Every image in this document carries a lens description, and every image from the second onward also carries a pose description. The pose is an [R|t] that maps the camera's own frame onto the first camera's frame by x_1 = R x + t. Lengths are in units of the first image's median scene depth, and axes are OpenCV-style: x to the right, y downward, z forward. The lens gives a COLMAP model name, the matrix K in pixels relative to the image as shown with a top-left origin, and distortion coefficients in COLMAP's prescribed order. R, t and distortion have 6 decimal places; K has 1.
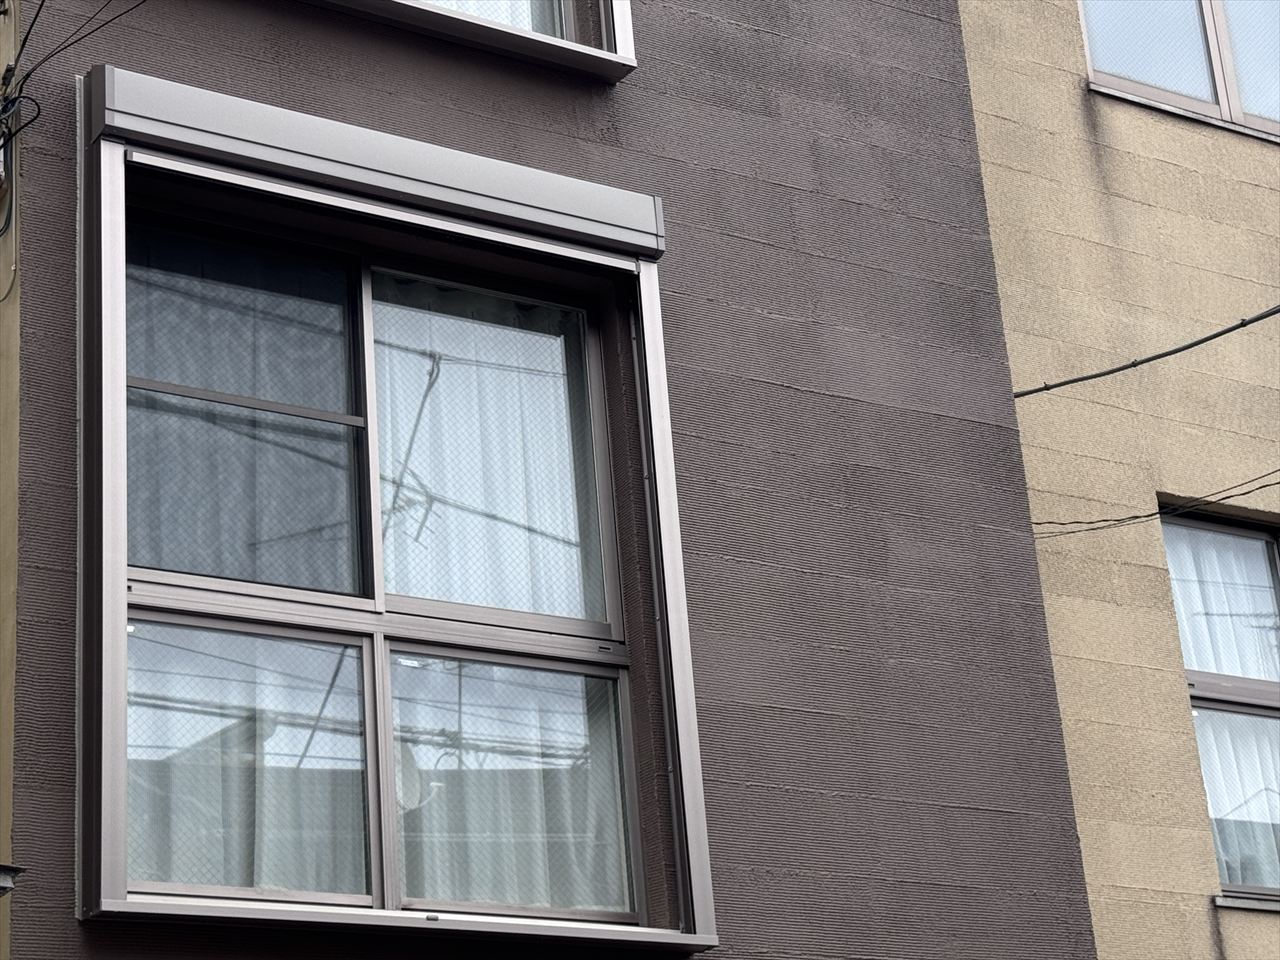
lens RADIAL K [[2664.1, 0, 640.0], [0, 2664.1, 480.0], [0, 0, 1]] dist [-0.083302, 1.995192]
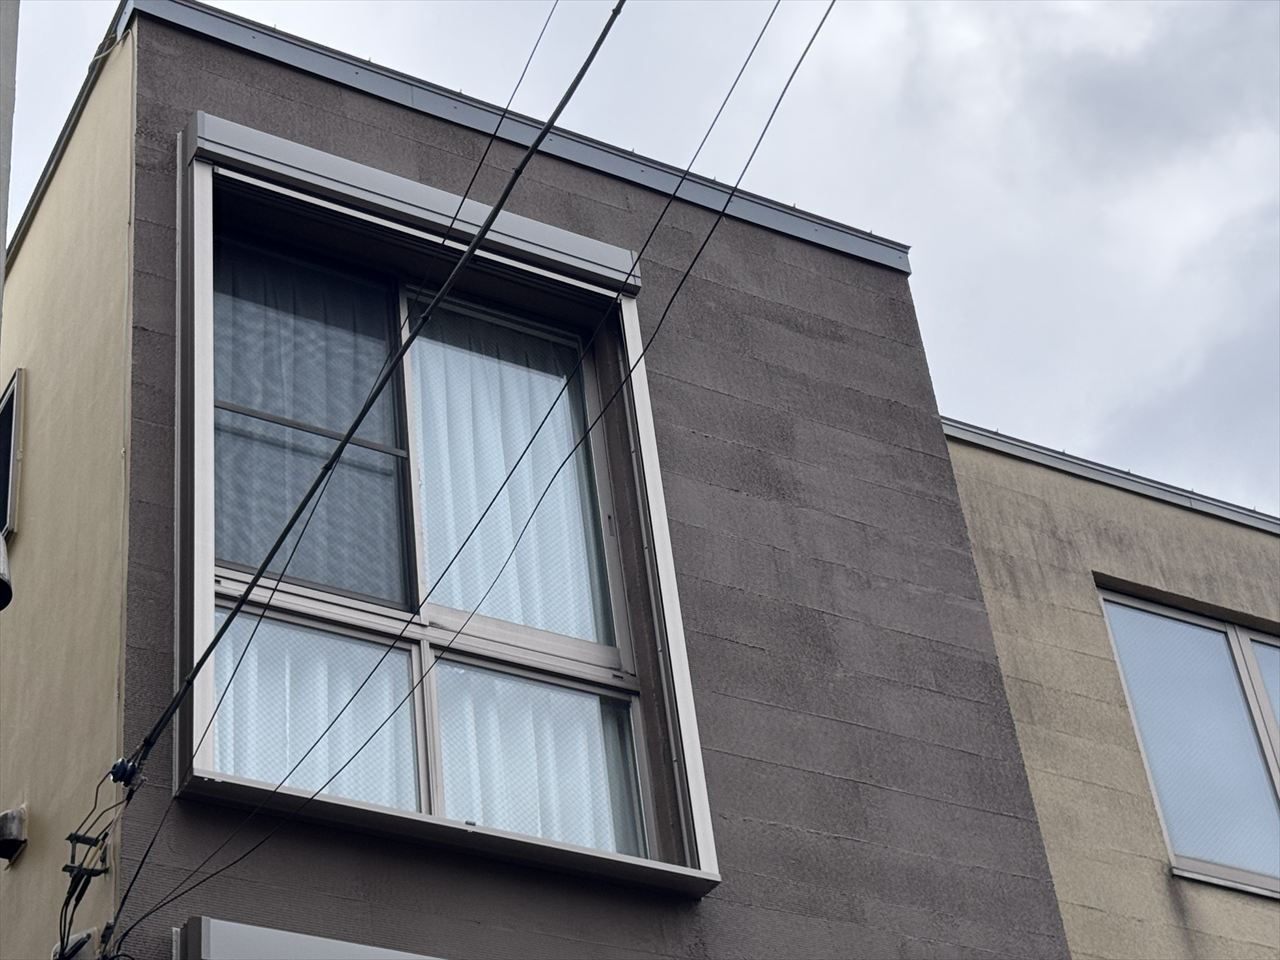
lens RADIAL K [[2621.4, 0, 592.8], [0, 2621.4, 479.2], [0, 0, 1]] dist [0.422409, -2.618281]
pose [[0.997501, -0.058252, -0.039977, 0.027115], [0.043234, 0.950820, -0.306712, 0.334053], [0.055878, 0.304217, 0.950963, -0.134790]]
